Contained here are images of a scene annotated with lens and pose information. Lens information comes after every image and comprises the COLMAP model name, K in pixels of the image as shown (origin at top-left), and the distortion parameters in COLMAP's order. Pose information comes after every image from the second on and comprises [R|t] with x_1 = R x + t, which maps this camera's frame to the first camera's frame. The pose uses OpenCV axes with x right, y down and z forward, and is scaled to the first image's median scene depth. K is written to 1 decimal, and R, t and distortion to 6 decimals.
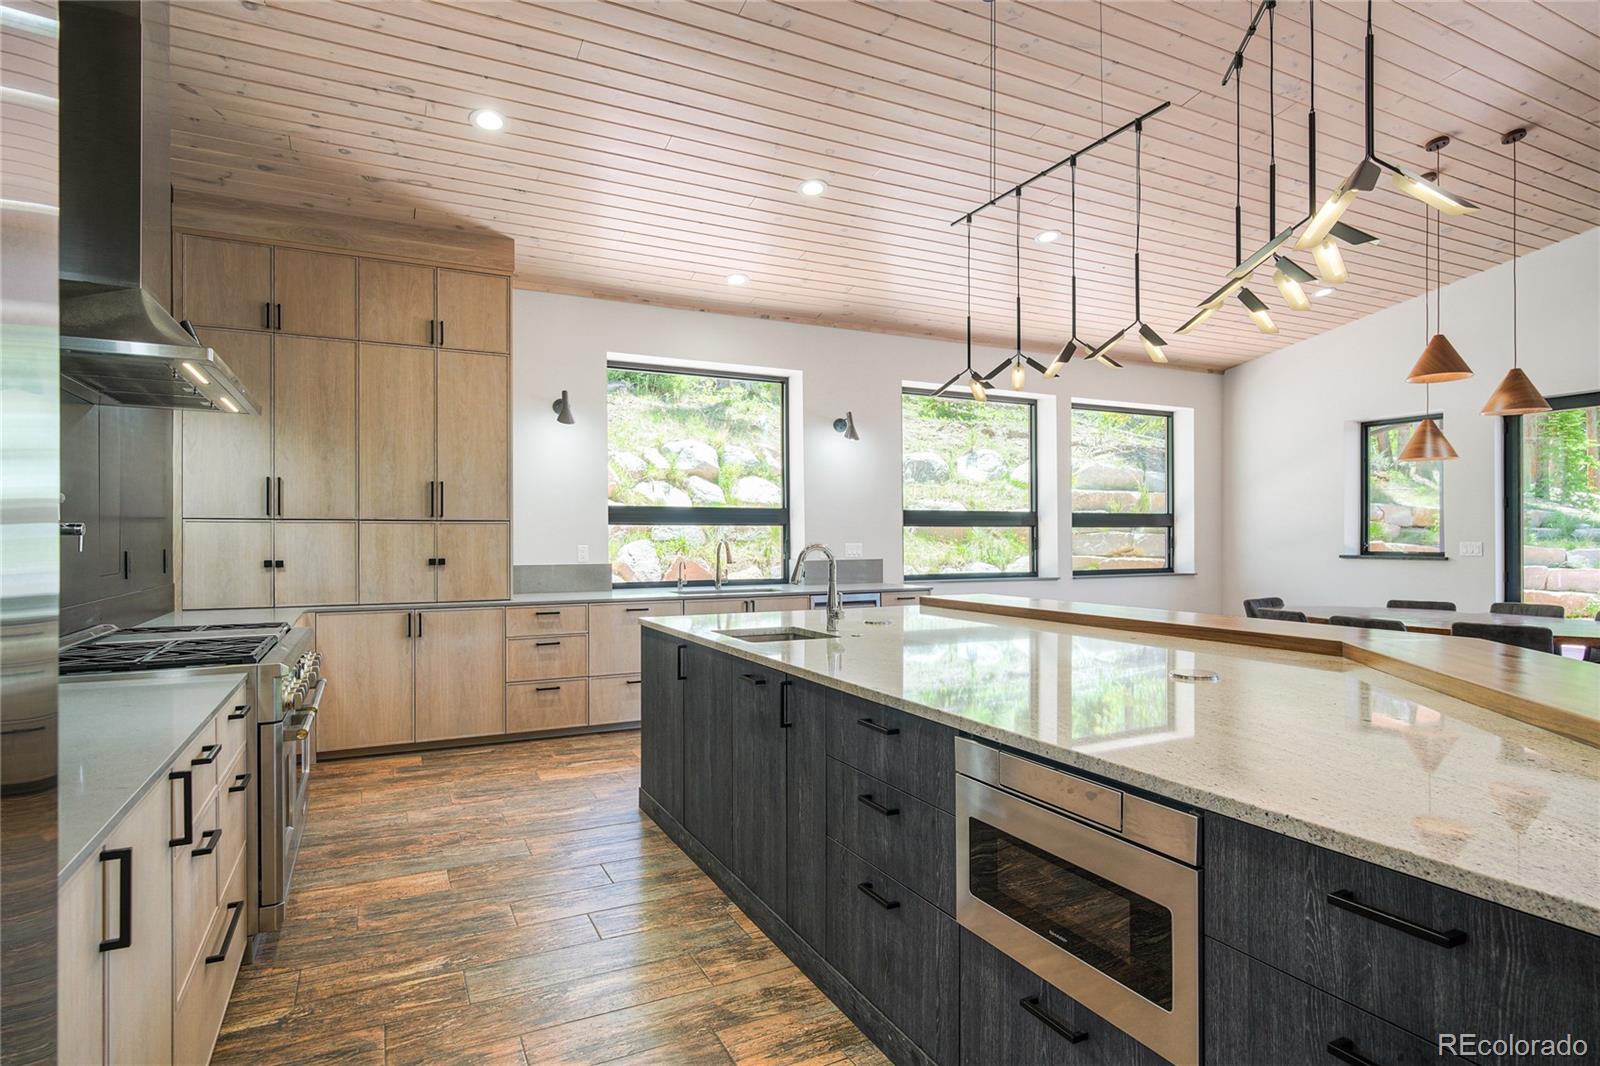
lens RADIAL K [[850.0, 0, 802.8], [0, 850.0, 538.3], [0, 0, 1]] dist [0.001350, 0.000085]
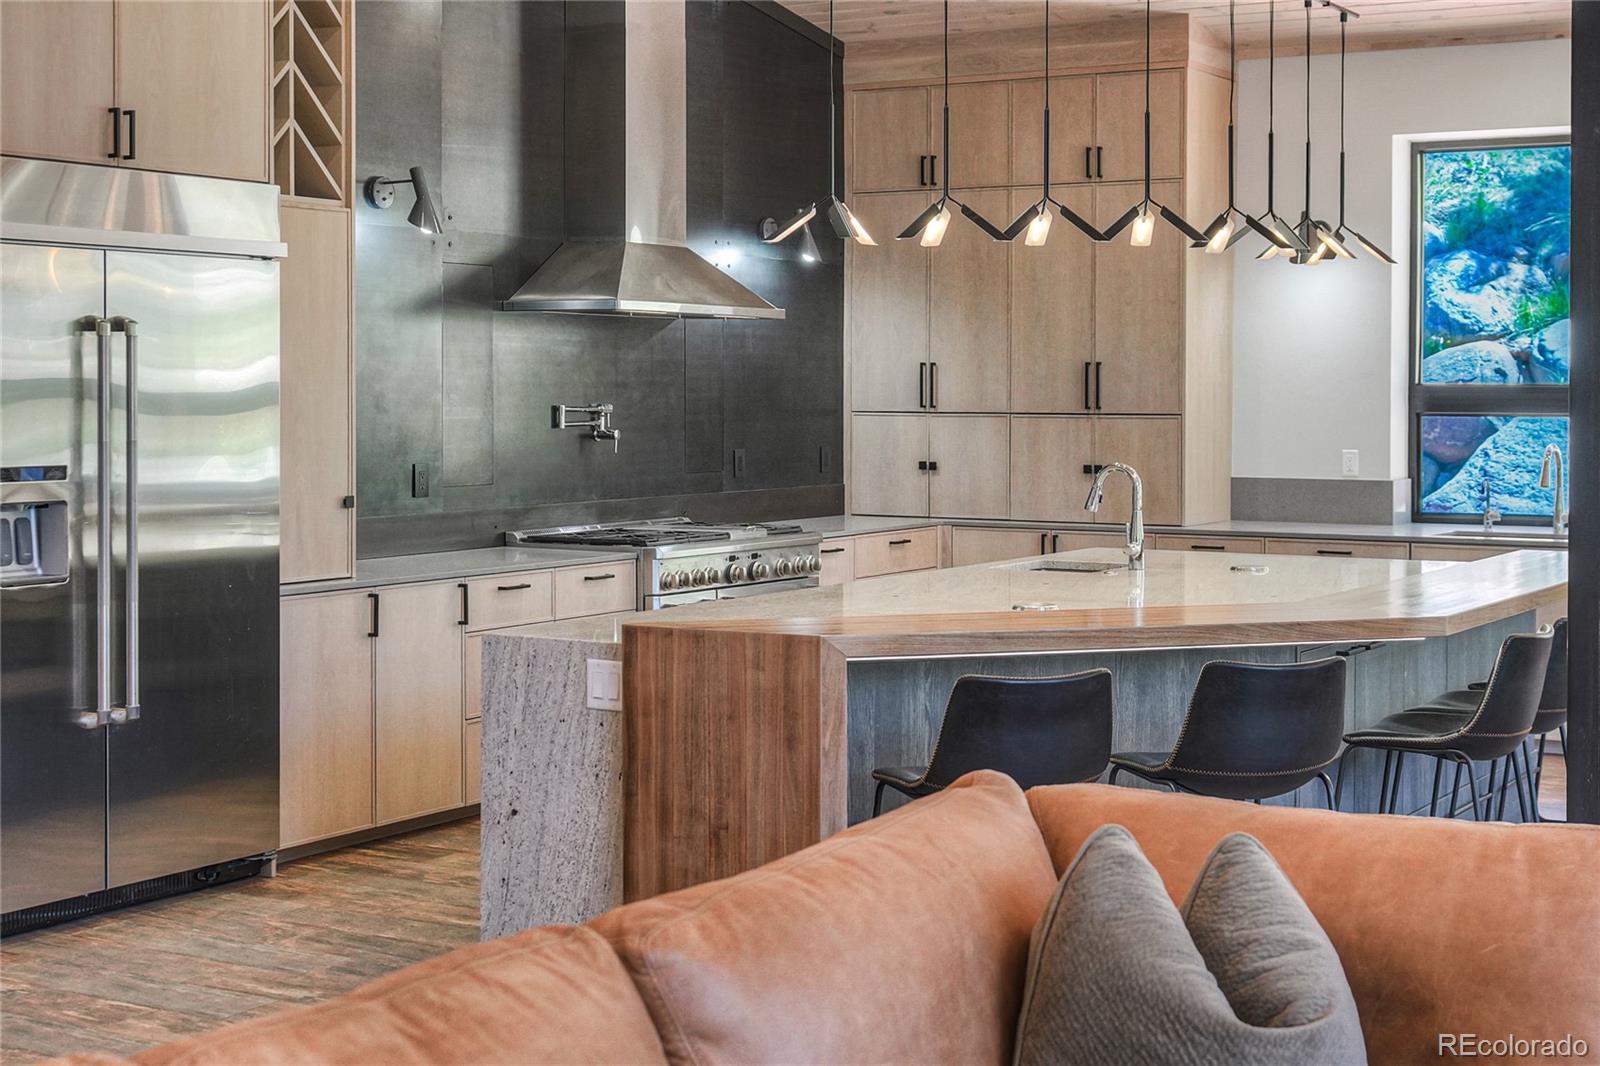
lens RADIAL K [[2373.6, 0, 852.7], [0, 2373.6, 450.6], [0, 0, 1]] dist [-0.007915, 0.000000]
pose [[0.554860, 0.025107, -0.831565, 1.204833], [-0.004892, 0.999626, 0.026918, -0.044329], [0.831930, -0.010868, 0.554775, -0.339077]]
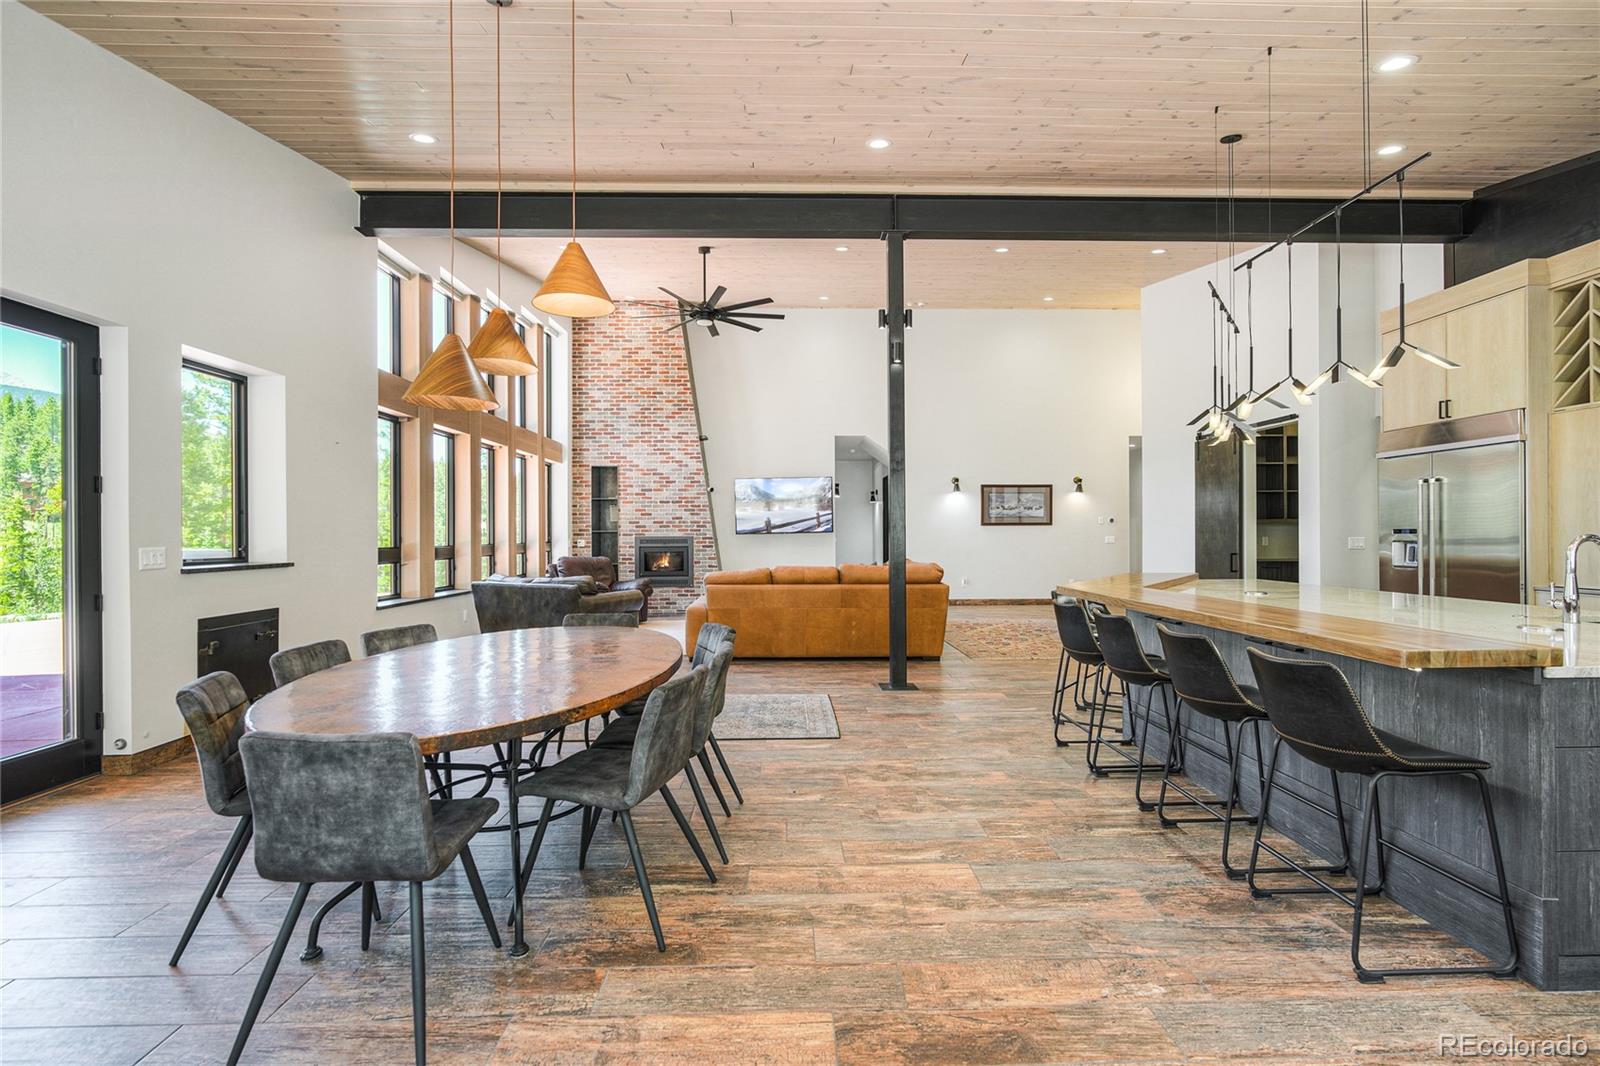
lens RADIAL K [[720.8, 0, 805.6], [0, 720.8, 533.2], [0, 0, 1]] dist [-0.006966, 0.000239]
pose [[-0.908393, 0.007792, 0.418045, 0.333220], [0.008247, 0.999966, -0.000718, -0.000807], [-0.418036, 0.002795, -0.908426, 1.435284]]
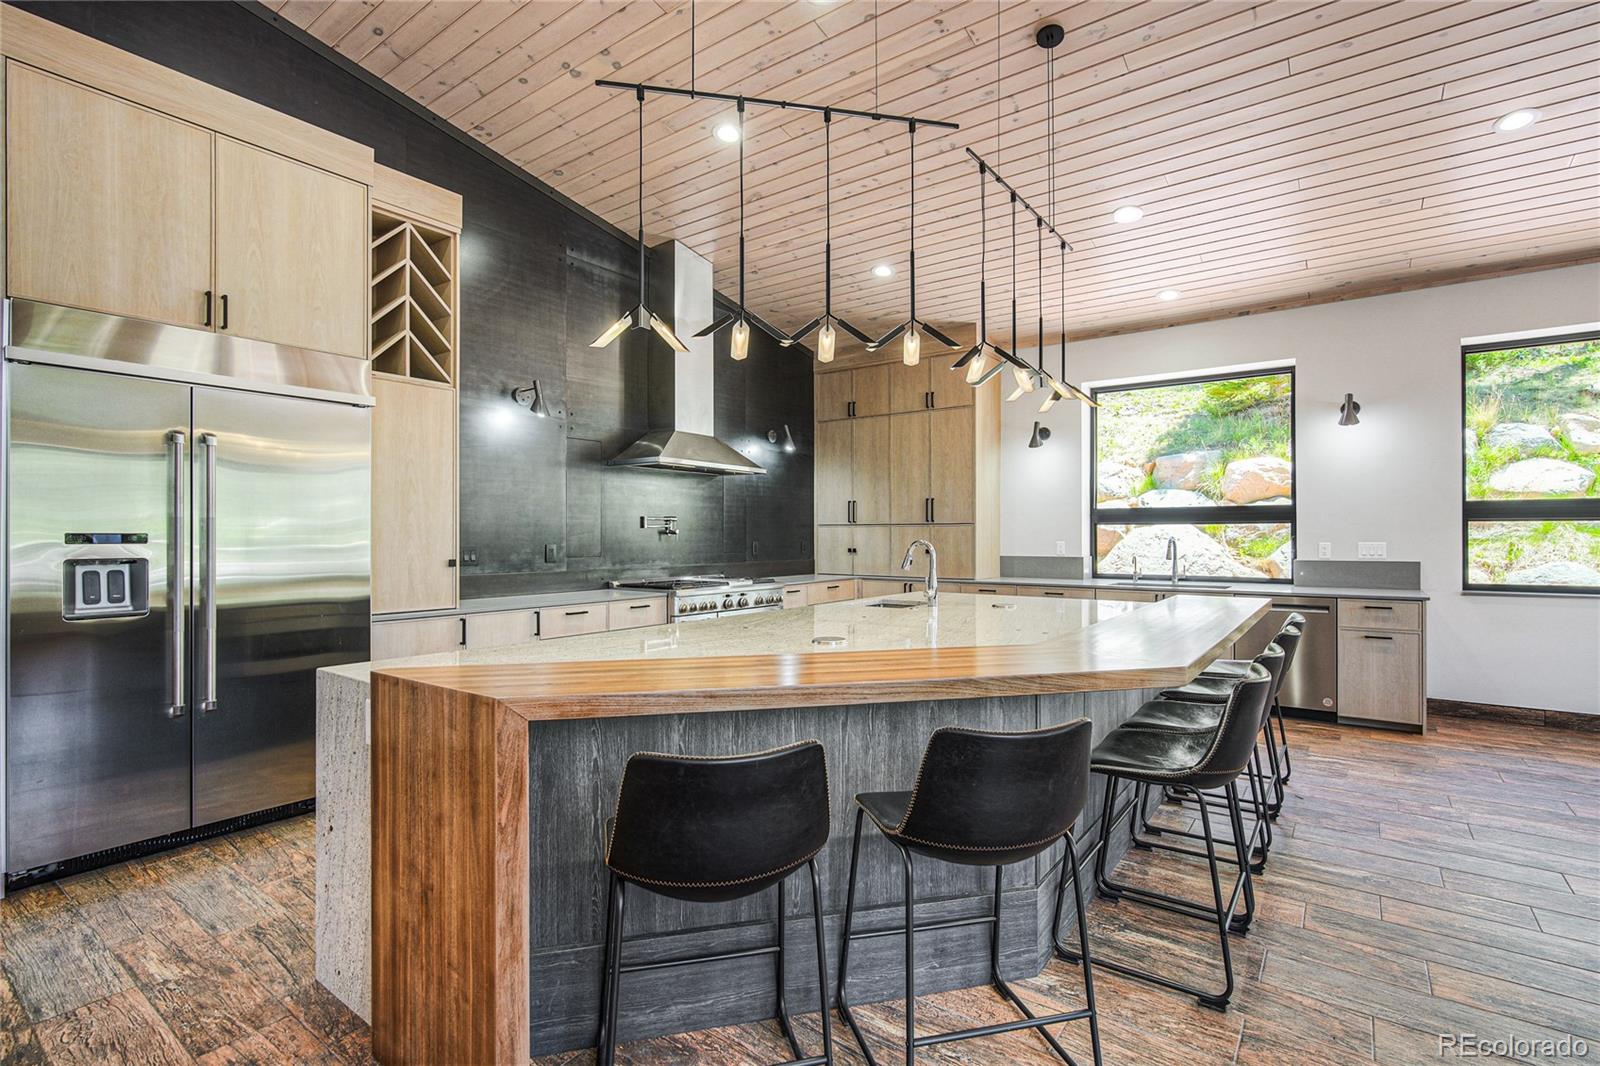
lens RADIAL K [[750.2, 0, 809.6], [0, 750.2, 536.3], [0, 0, 1]] dist [-0.007483, 0.003964]
pose [[0.465359, 0.001742, -0.885120, 0.659942], [-0.001996, 0.999998, 0.000919, 0.000045], [0.885120, 0.001339, 0.465362, 0.190862]]
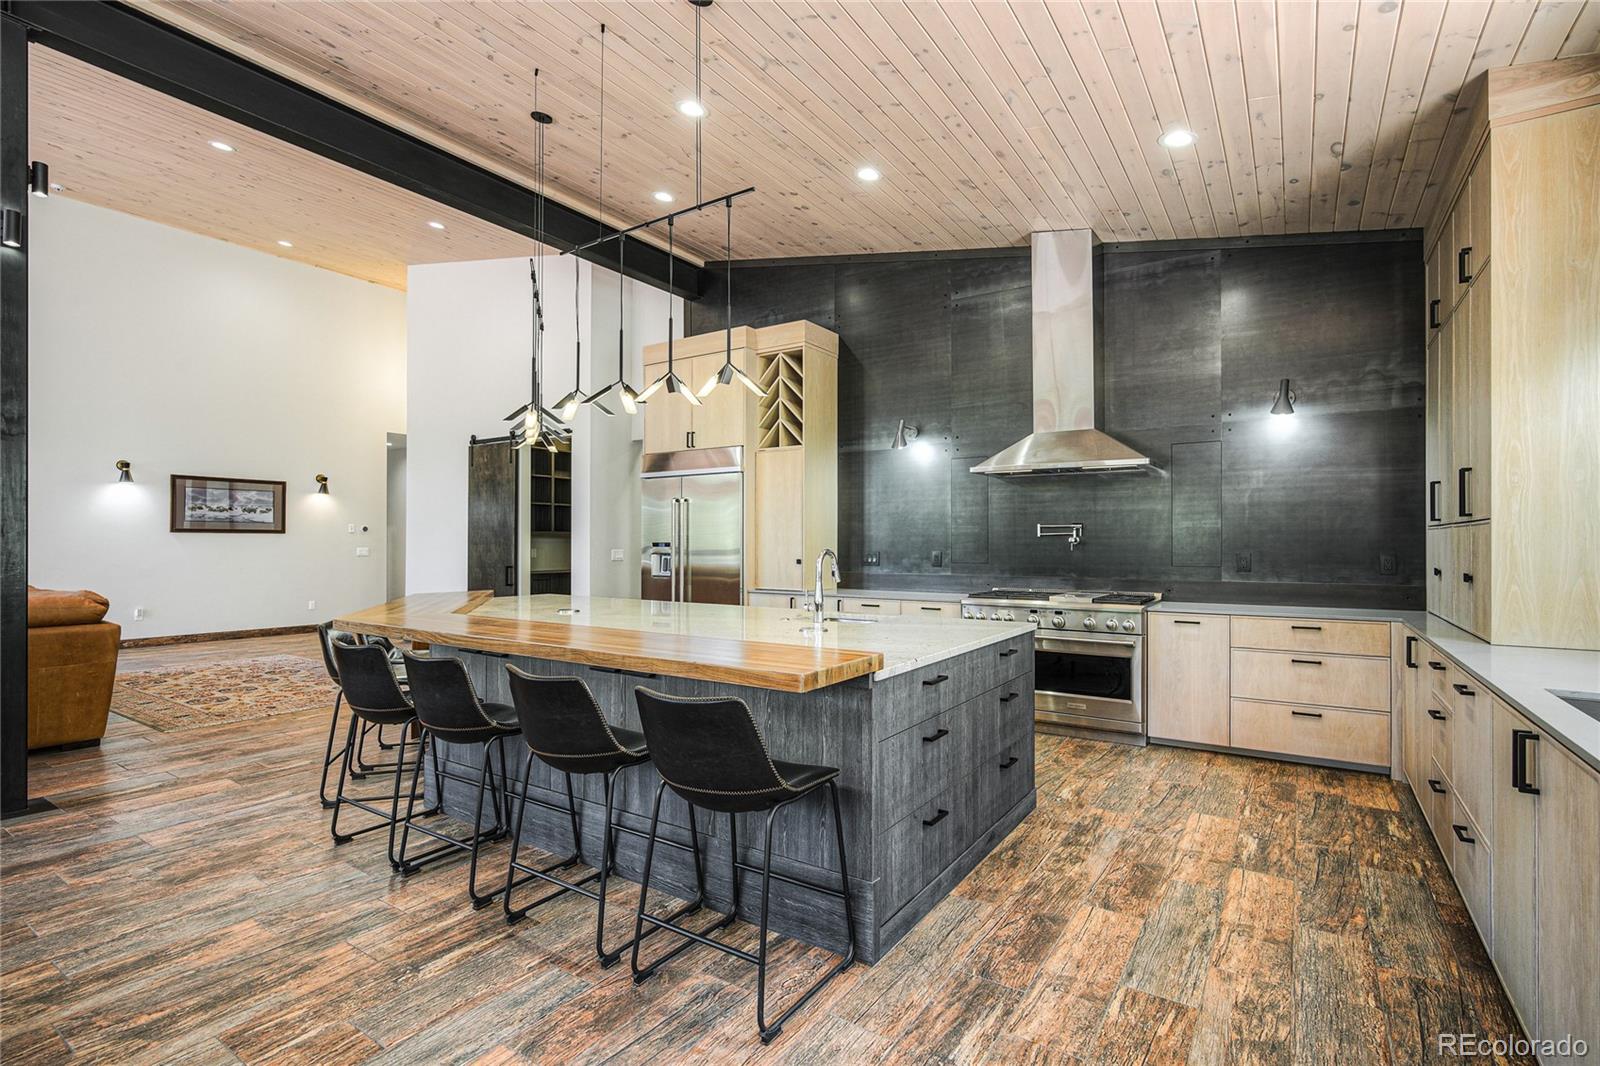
lens RADIAL K [[750.2, 0, 804.5], [0, 750.2, 540.9], [0, 0, 1]] dist [-0.007483, 0.003964]
pose [[-0.866087, -0.001167, -0.499893, 0.391768], [-0.000987, 0.999999, -0.000626, -0.003026], [0.499893, -0.000048, -0.866087, 1.285613]]
